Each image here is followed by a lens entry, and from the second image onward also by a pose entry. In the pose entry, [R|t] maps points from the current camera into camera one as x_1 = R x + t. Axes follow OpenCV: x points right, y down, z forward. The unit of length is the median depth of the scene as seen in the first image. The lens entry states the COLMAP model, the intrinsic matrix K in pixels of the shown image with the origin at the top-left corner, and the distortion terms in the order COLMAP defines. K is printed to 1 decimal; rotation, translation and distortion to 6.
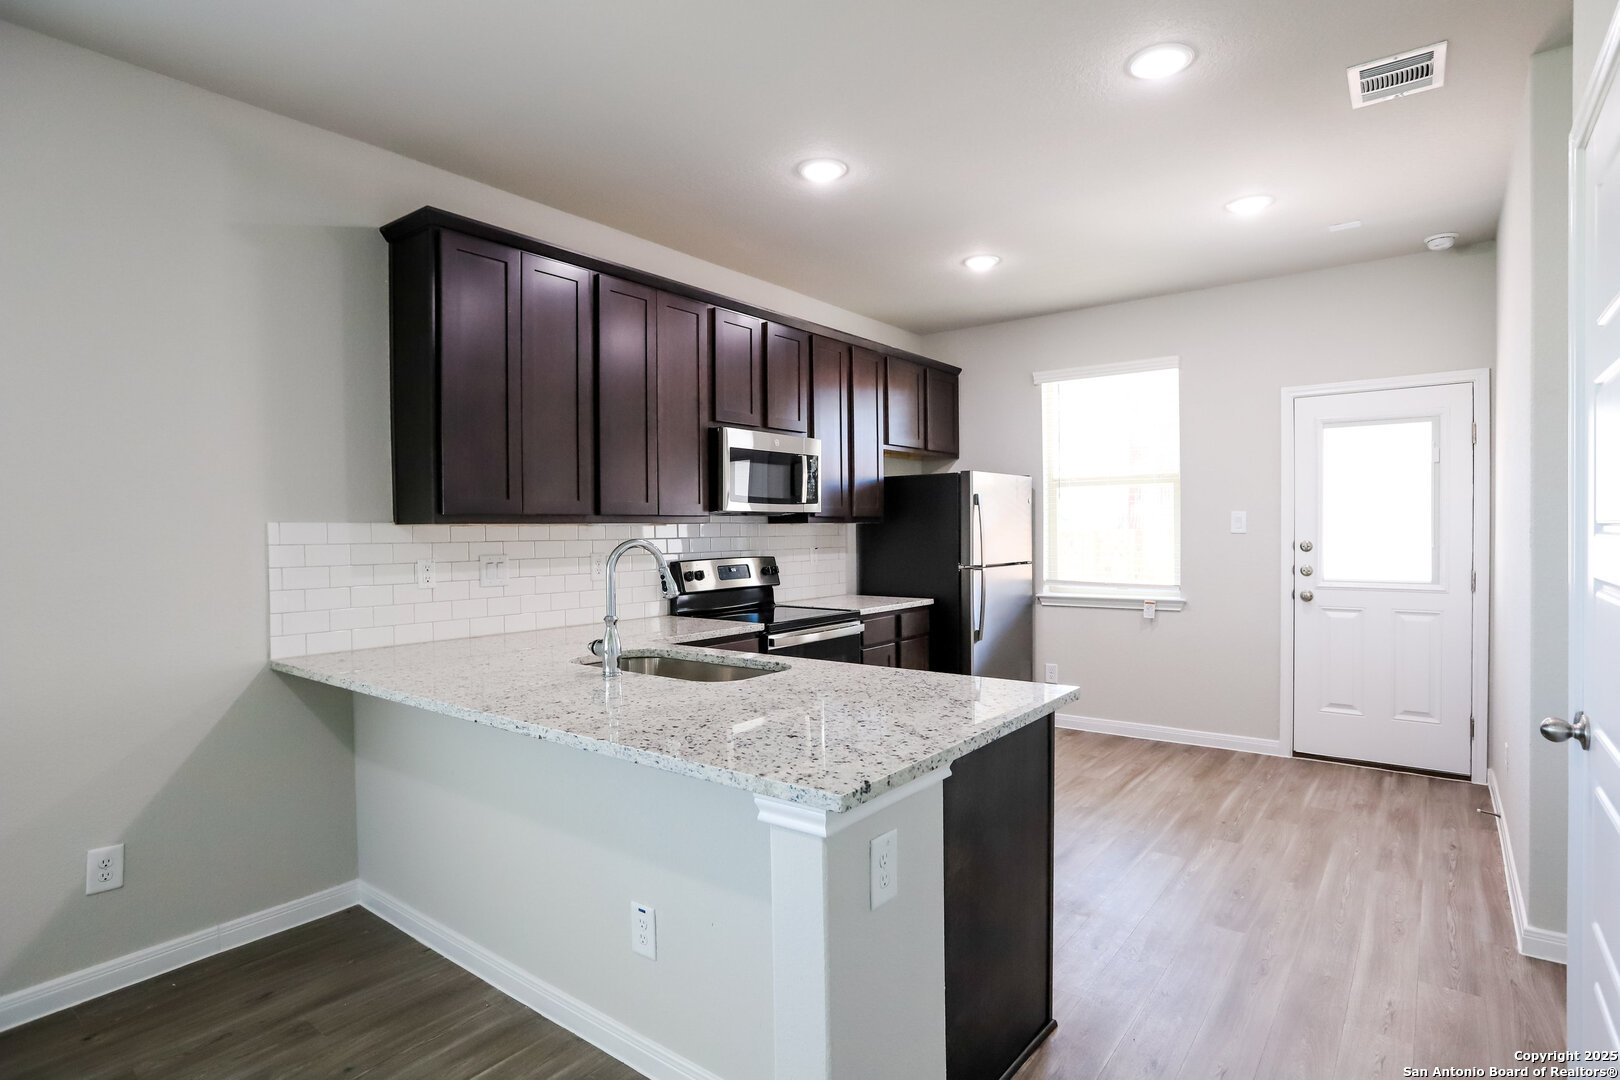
lens RADIAL K [[828.6, 0, 815.1], [0, 828.6, 541.1], [0, 0, 1]] dist [-0.055015, 0.029953]
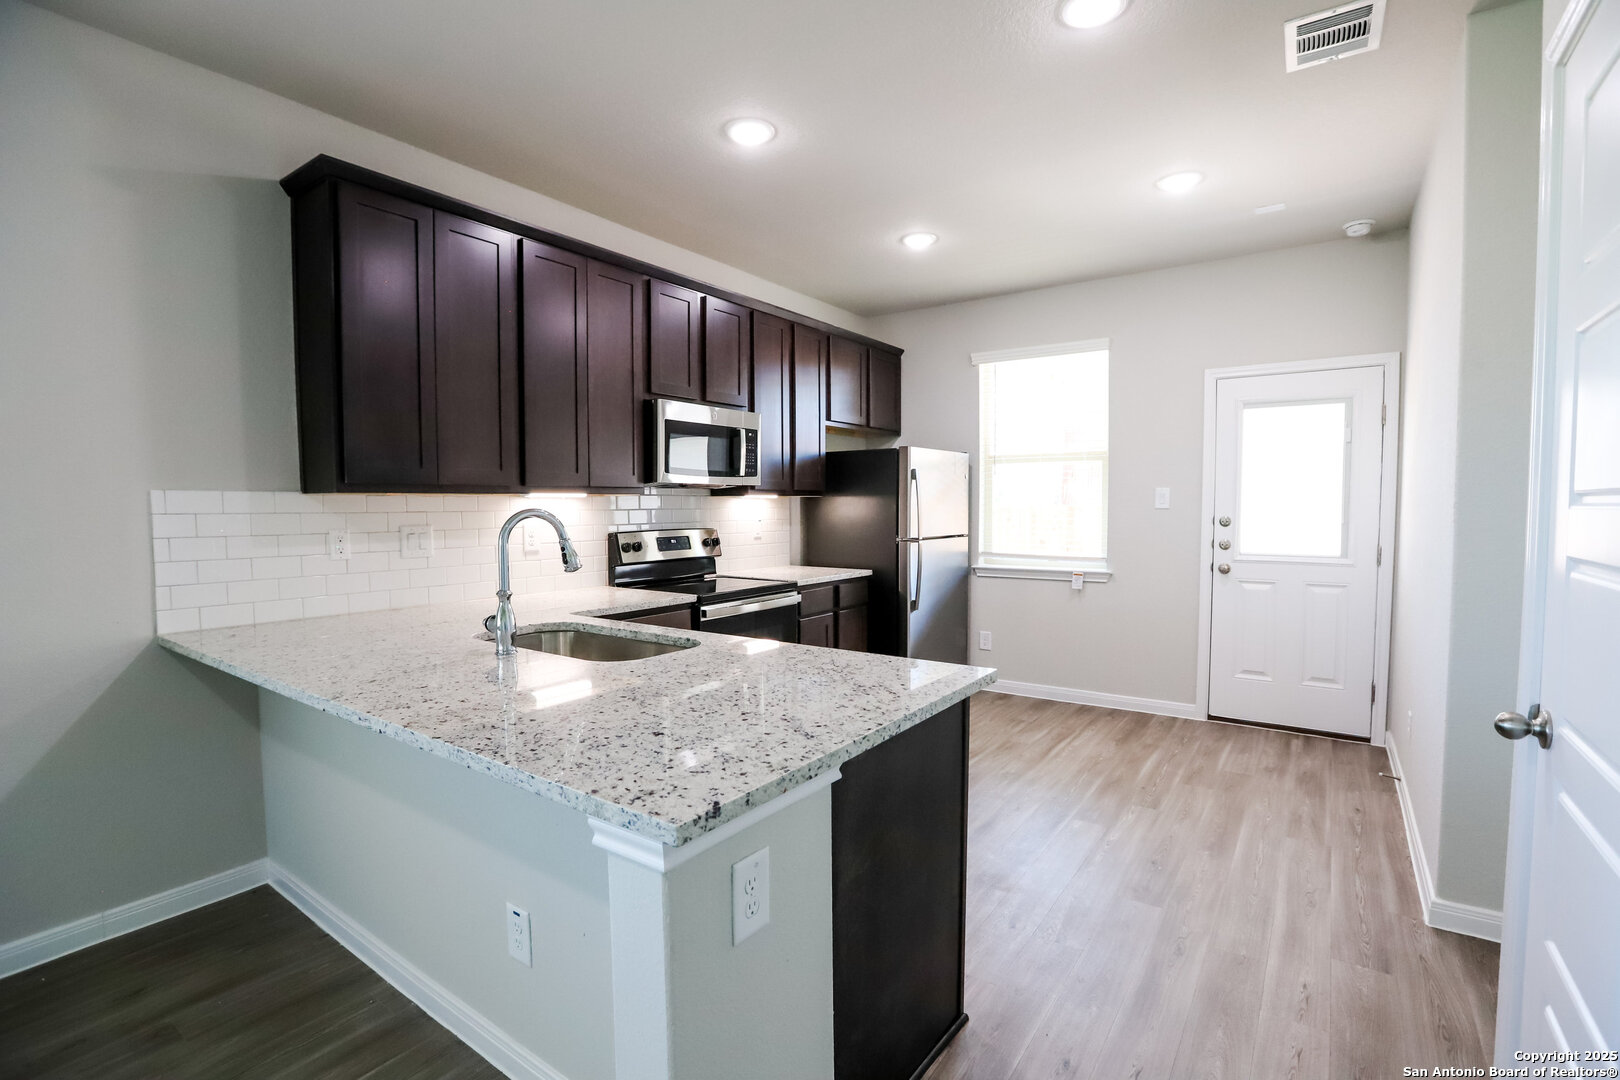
lens RADIAL K [[741.3, 0, 813.2], [0, 741.3, 541.8], [0, 0, 1]] dist [-0.060945, 0.023667]
pose [[0.999314, 0.003894, 0.036828, 0.057352], [-0.005192, 0.999366, 0.035224, 0.003424], [-0.036667, -0.035391, 0.998701, 0.123746]]
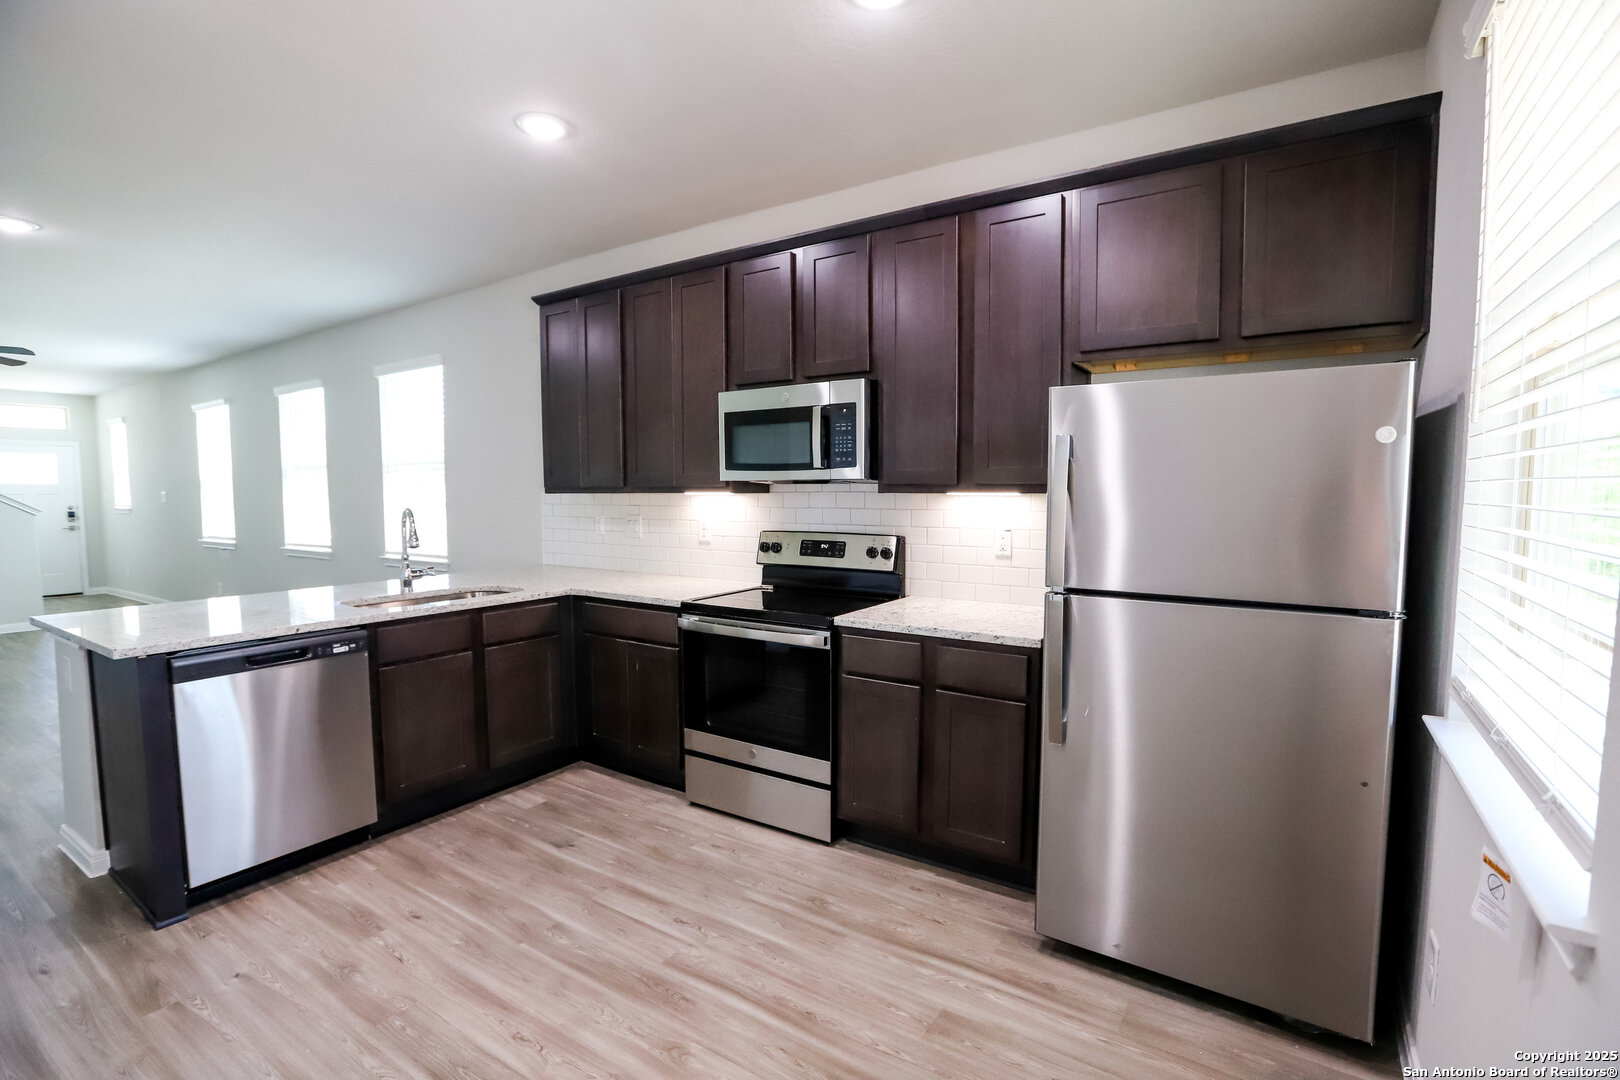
lens RADIAL K [[741.1, 0, 816.4], [0, 741.1, 543.8], [0, 0, 1]] dist [-0.057284, 0.018479]
pose [[0.078434, 0.081875, -0.993551, 0.970289], [-0.014192, 0.996612, 0.081007, -0.044276], [0.996818, 0.007746, 0.079330, 1.339058]]
